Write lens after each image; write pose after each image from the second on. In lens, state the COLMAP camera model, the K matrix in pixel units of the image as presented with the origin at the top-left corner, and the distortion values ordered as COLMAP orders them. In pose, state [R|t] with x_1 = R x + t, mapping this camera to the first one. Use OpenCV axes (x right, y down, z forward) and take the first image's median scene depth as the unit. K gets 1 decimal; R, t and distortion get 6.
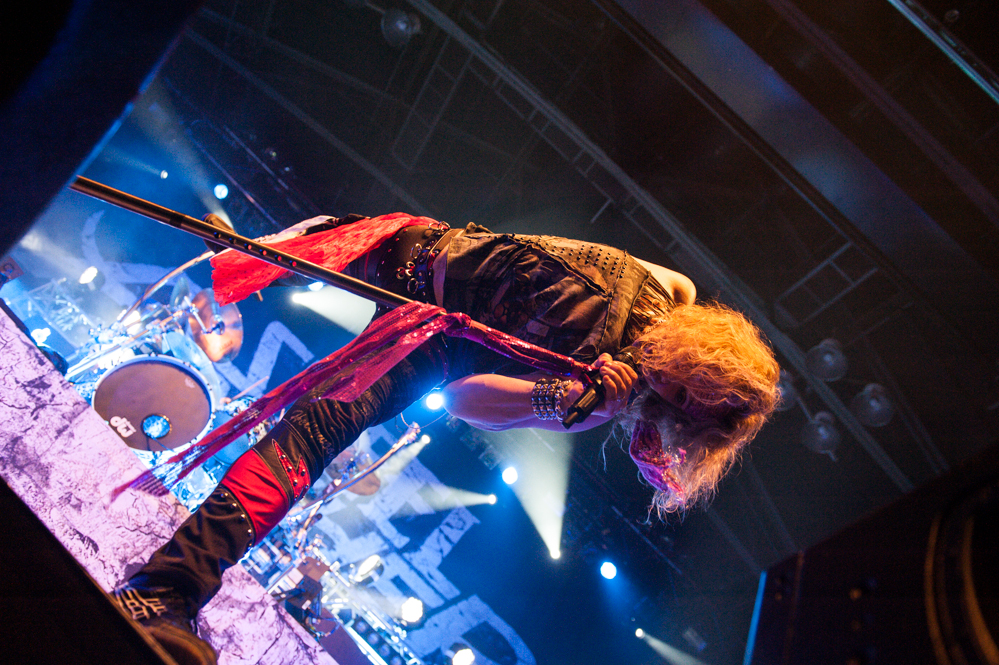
lens RADIAL K [[684.7, 0, 495.7], [0, 684.7, 336.7], [0, 0, 1]] dist [-0.041298, -0.001534]
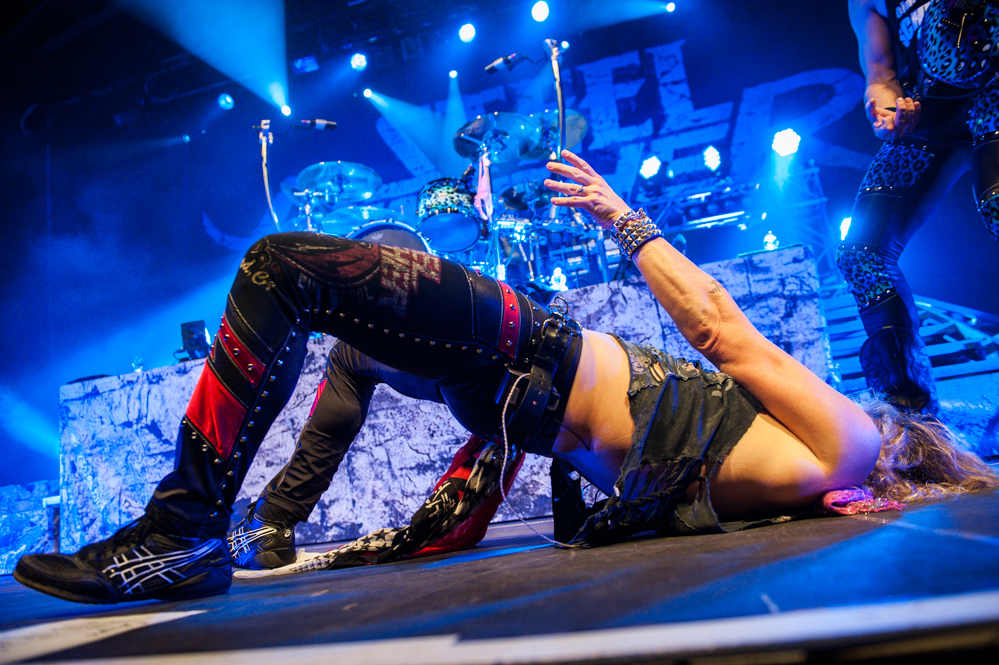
lens RADIAL K [[684.7, 0, 506.1], [0, 684.7, 340.0], [0, 0, 1]] dist [-0.041298, -0.001534]
pose [[0.514587, -0.716739, -0.470622, -0.019605], [0.857268, 0.440992, 0.265738, 0.037276], [0.017076, -0.540195, 0.841367, 0.146310]]
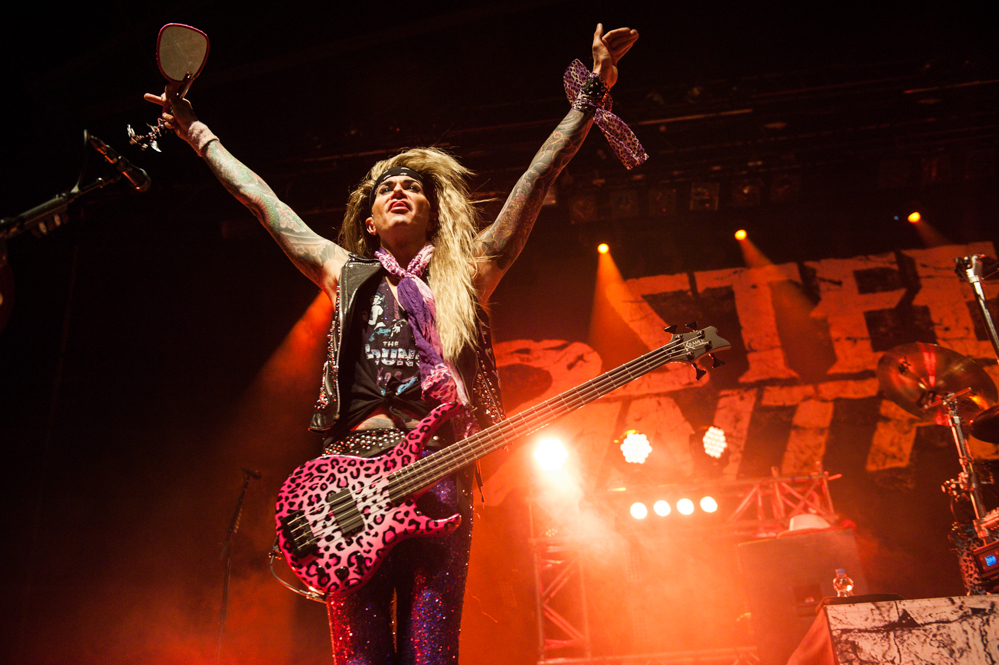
lens RADIAL K [[1022.3, 0, 448.2], [0, 1022.3, 345.6], [0, 0, 1]] dist [0.020911, 0.000000]
pose [[0.630060, -0.748506, -0.206792, -0.757866], [0.776405, 0.602106, 0.186185, -0.855058], [-0.014849, -0.277862, 0.960506, 0.113253]]
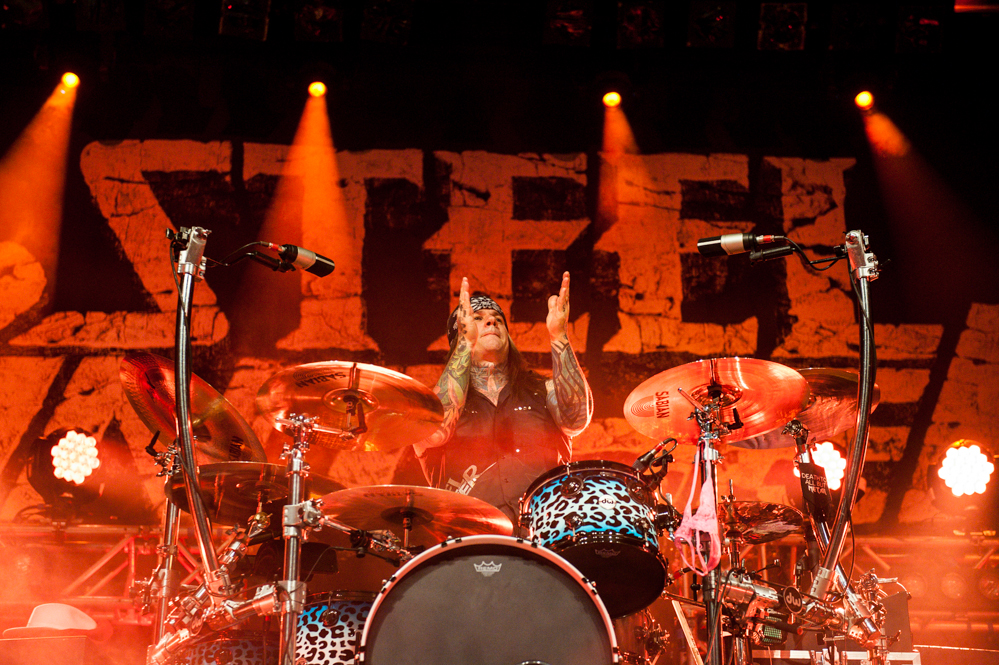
lens RADIAL K [[1939.7, 0, 500.3], [0, 1939.7, 347.1], [0, 0, 1]] dist [0.162912, 0.000000]
pose [[0.740252, -0.652010, -0.164039, -0.167503], [0.662404, 0.665514, 0.343965, -0.482882], [-0.115098, -0.363281, 0.924543, -0.092589]]
